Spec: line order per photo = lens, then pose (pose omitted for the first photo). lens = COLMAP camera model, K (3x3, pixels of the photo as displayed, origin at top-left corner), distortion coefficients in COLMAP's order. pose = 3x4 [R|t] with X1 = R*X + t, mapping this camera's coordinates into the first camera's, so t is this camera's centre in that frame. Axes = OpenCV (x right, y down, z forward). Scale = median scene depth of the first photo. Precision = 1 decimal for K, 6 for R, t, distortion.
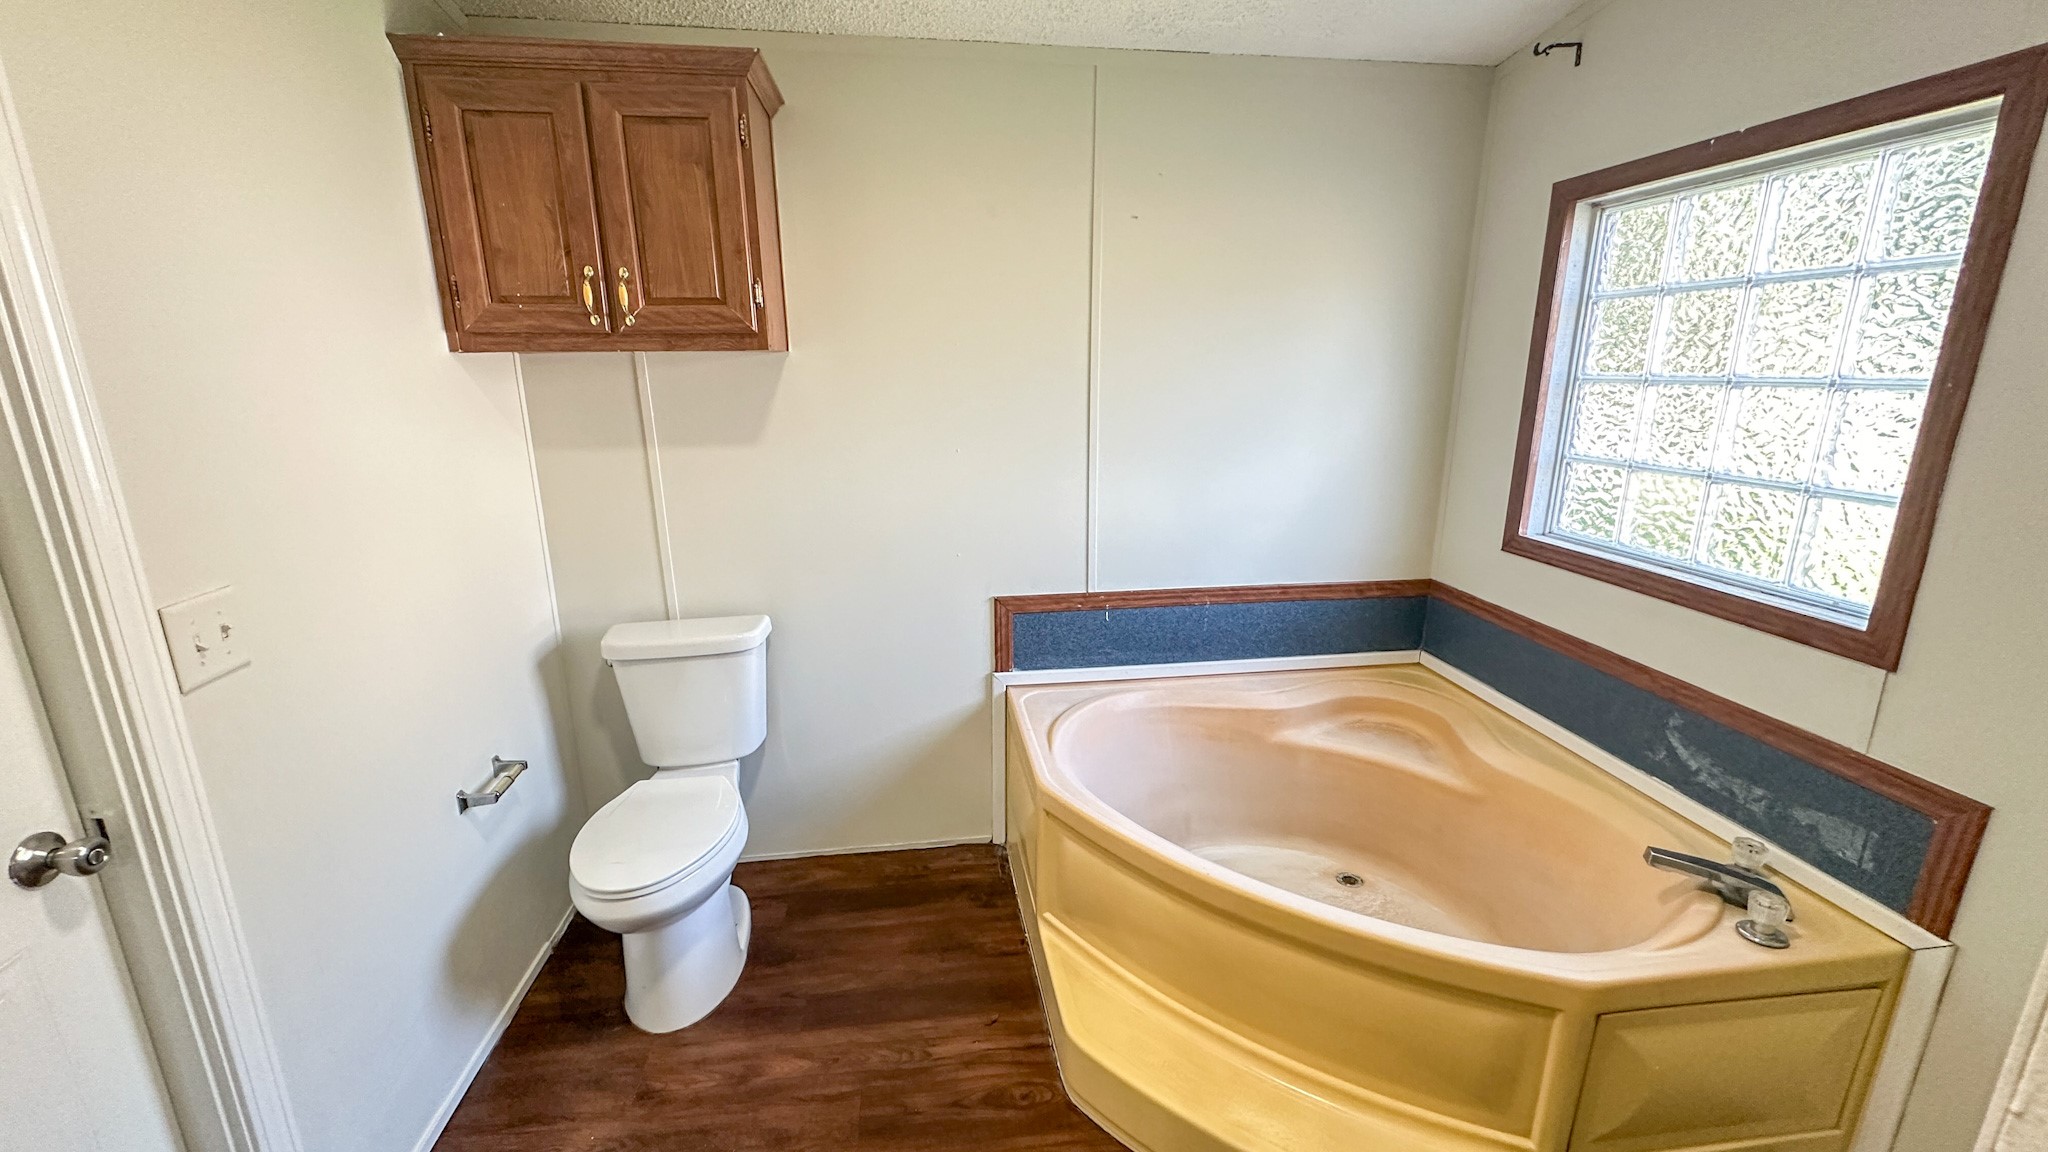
lens RADIAL K [[814.9, 0, 1024.6], [0, 814.9, 571.6], [0, 0, 1]] dist [-0.000387, 0.000165]
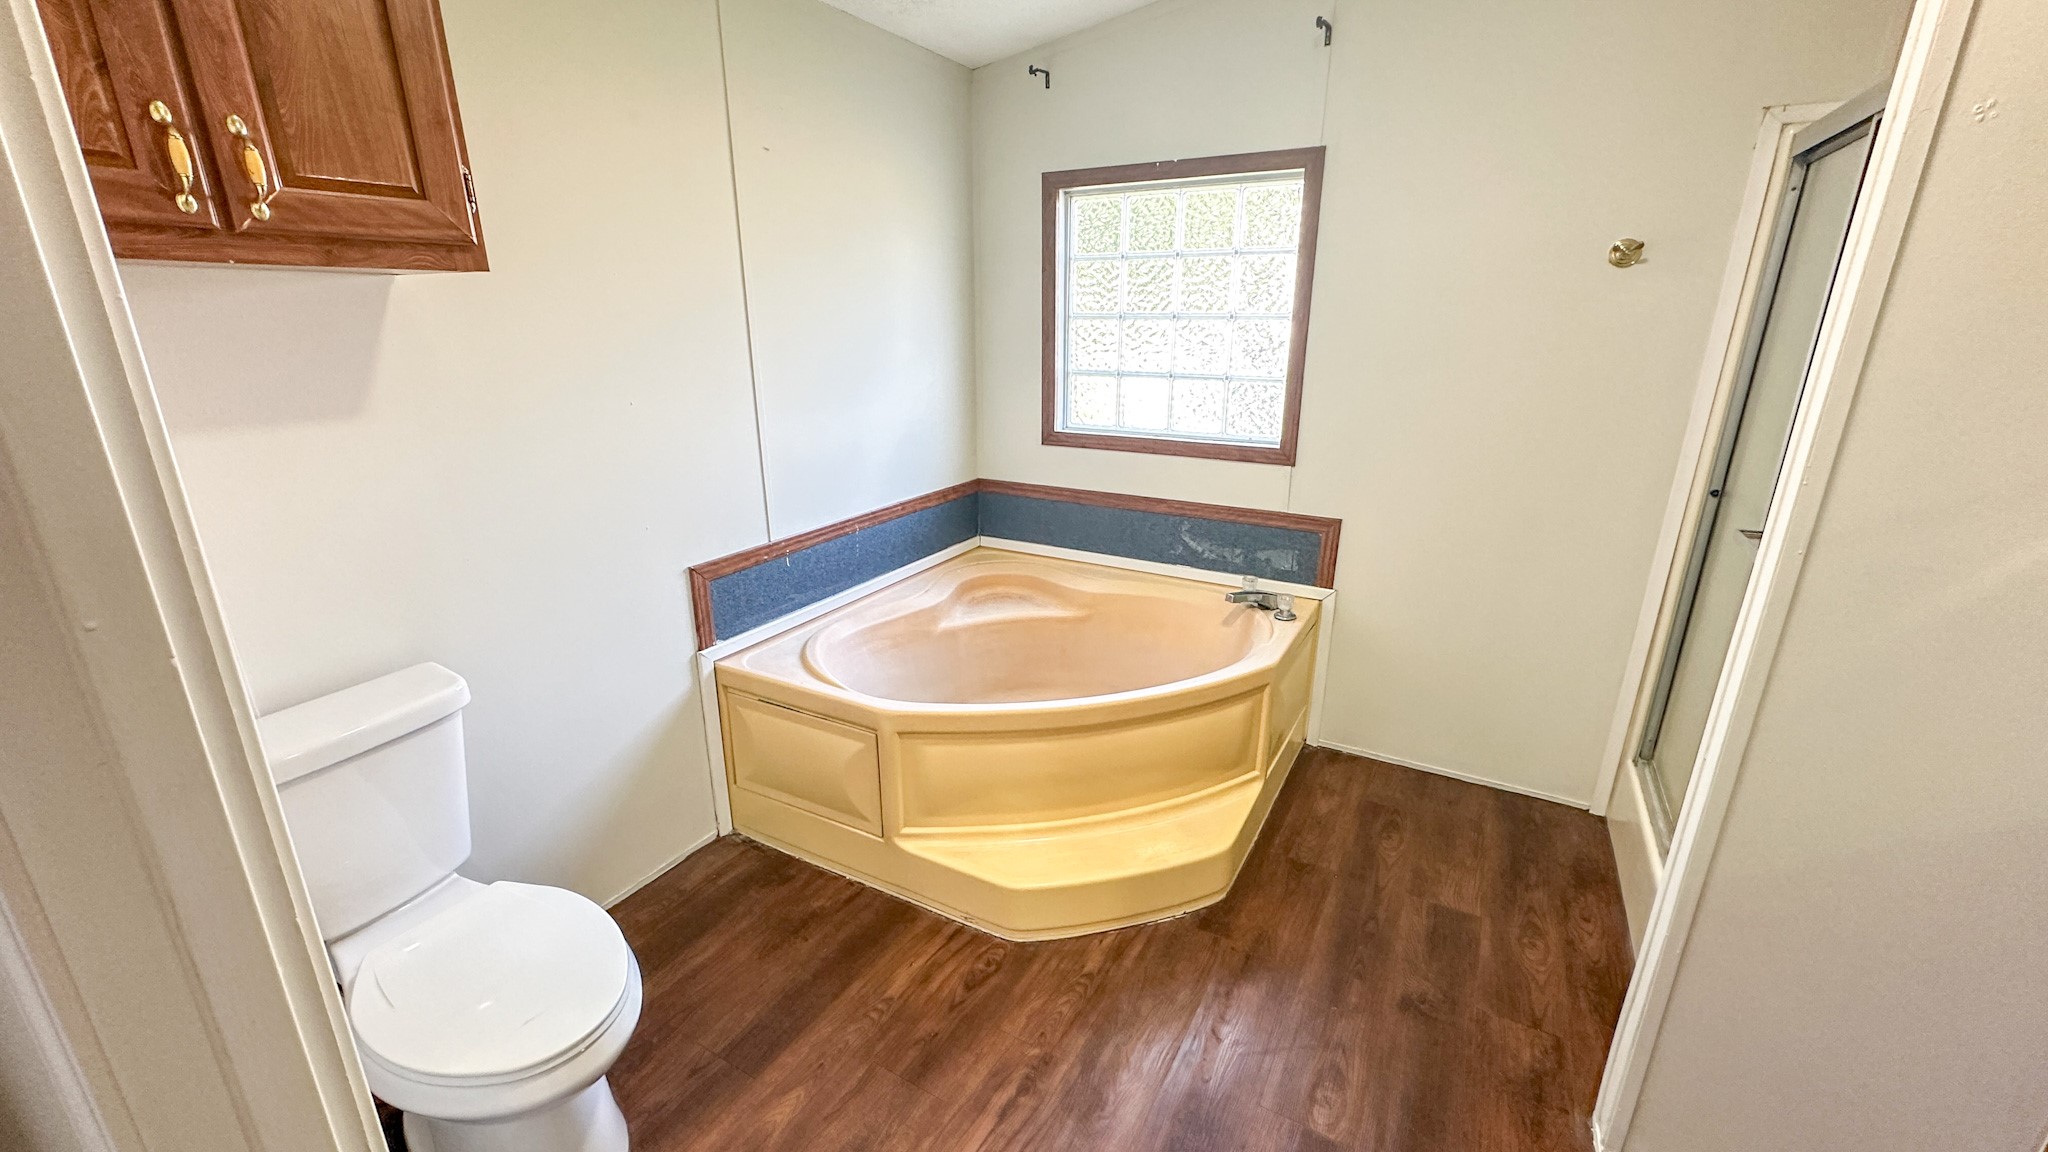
lens RADIAL K [[814.9, 0, 1024.6], [0, 814.9, 571.6], [0, 0, 1]] dist [-0.000387, 0.000165]
pose [[0.608515, -0.235630, 0.757752, -0.551704], [0.193147, 0.970160, 0.146573, -0.026897], [-0.769678, 0.057165, 0.635868, 0.174513]]
